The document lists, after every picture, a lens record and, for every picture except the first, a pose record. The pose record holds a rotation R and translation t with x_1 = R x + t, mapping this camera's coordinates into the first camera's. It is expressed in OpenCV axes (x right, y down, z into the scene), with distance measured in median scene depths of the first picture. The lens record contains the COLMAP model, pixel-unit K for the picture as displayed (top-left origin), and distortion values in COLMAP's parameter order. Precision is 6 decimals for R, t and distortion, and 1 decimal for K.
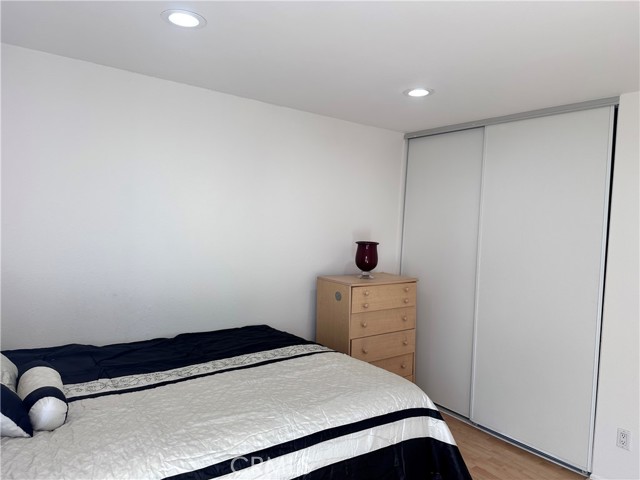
lens RADIAL K [[447.4, 0, 320.0], [0, 447.4, 240.0], [0, 0, 1]] dist [0.111374, -0.146283]
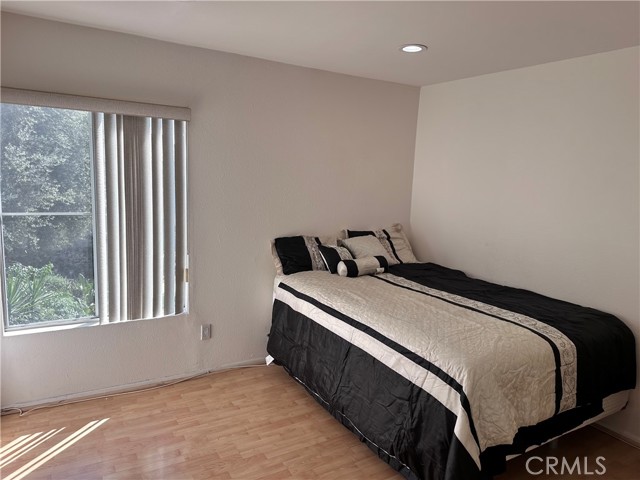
lens RADIAL K [[447.4, 0, 320.0], [0, 447.4, 240.0], [0, 0, 1]] dist [0.111374, -0.146283]
pose [[-0.043093, 0.135710, -0.989811, 0.999389], [-0.098111, 0.985368, 0.139372, -0.020679], [0.994242, 0.103117, -0.029147, 0.630926]]
